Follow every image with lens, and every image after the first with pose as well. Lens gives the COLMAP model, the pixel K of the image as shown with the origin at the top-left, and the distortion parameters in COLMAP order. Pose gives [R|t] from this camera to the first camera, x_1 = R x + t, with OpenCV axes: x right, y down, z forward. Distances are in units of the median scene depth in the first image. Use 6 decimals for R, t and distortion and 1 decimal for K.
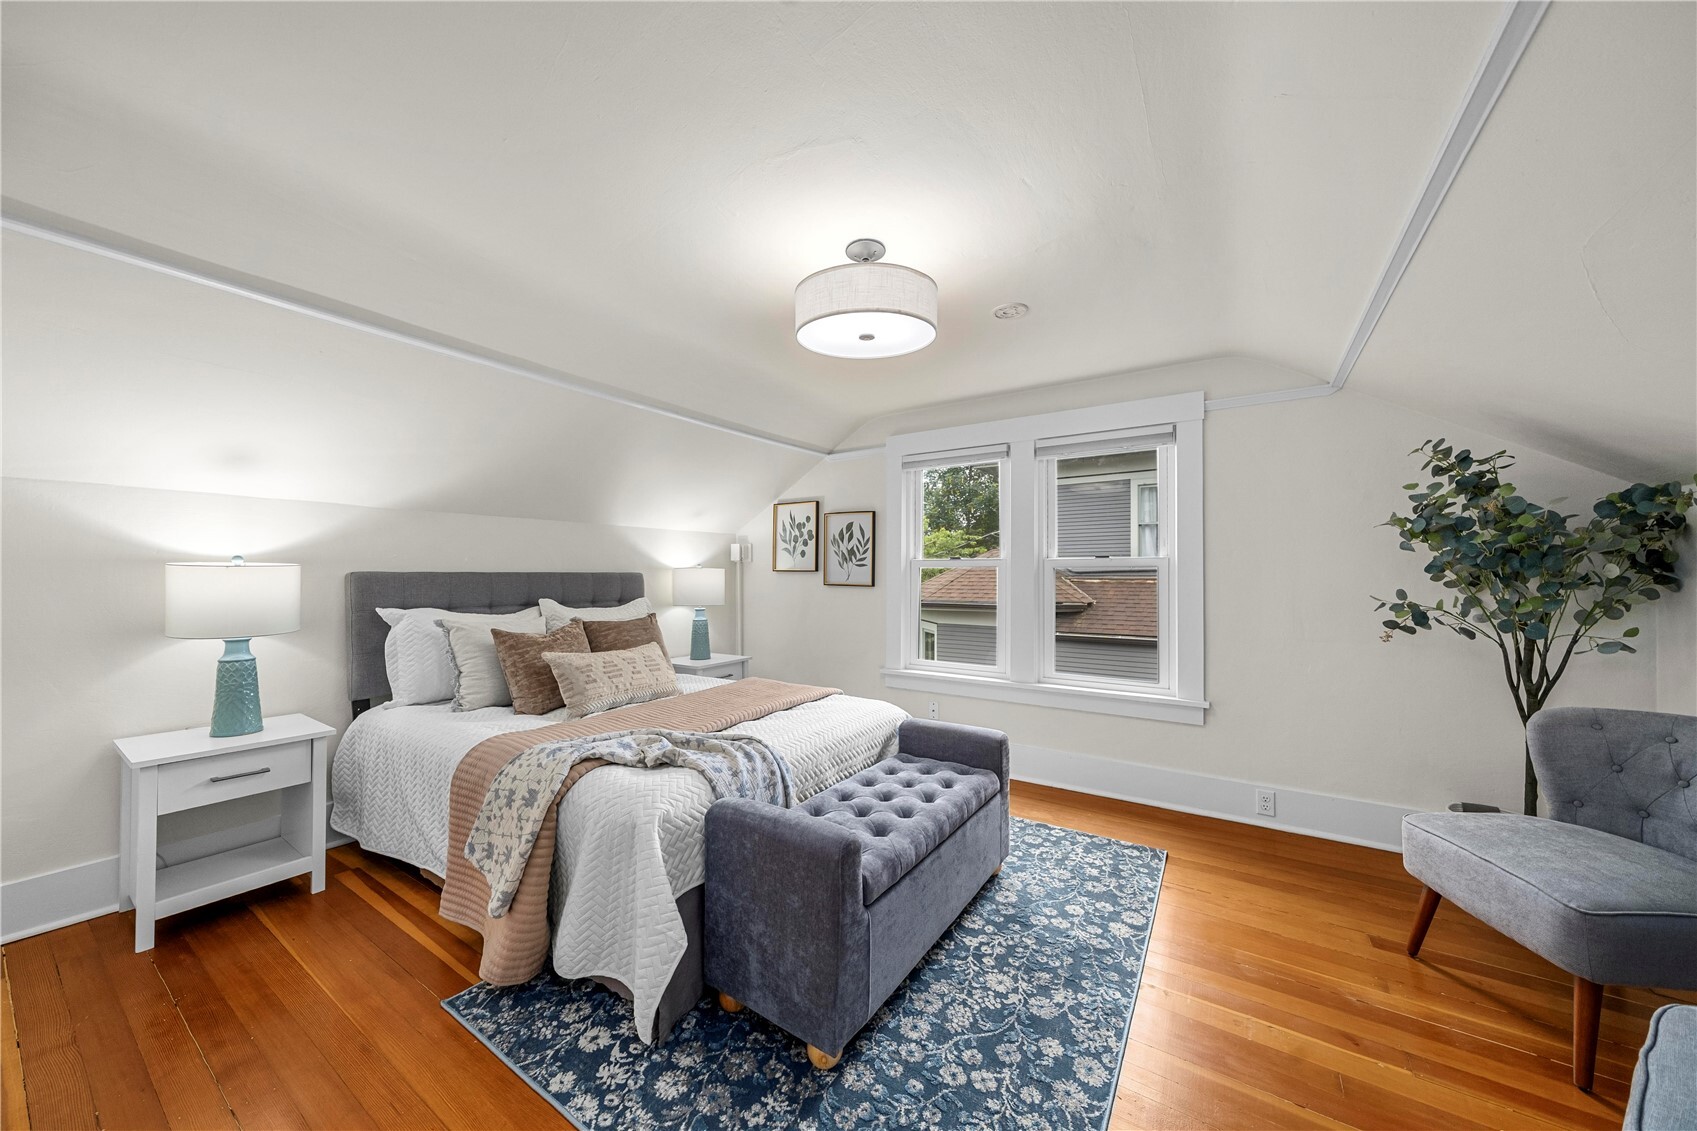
lens RADIAL K [[586.1, 0, 844.5], [0, 586.1, 570.9], [0, 0, 1]] dist [-0.000394, -0.000016]
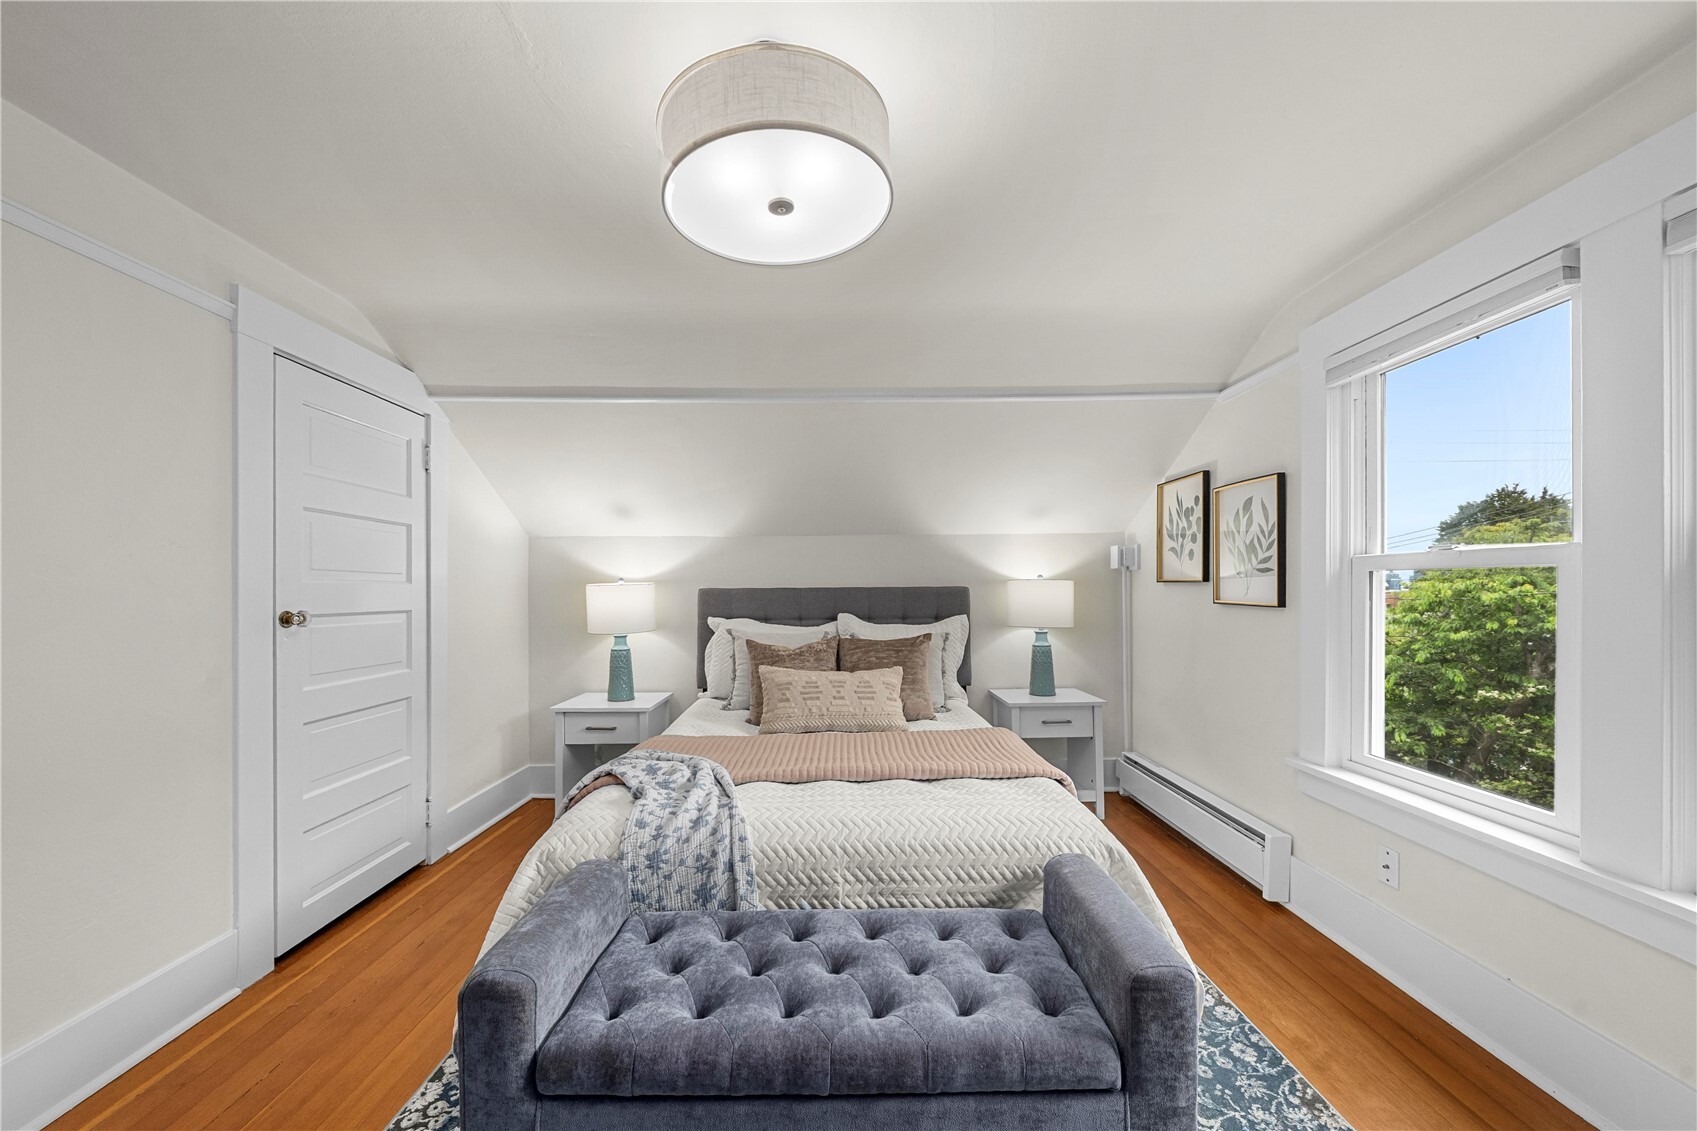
lens RADIAL K [[607.4, 0, 850.2], [0, 607.4, 587.1], [0, 0, 1]] dist [-0.007110, -0.000053]
pose [[0.570012, -0.008533, -0.821592, 0.289538], [0.013029, 0.999914, -0.001346, 0.002923], [0.821533, -0.009937, 0.570074, 0.329627]]
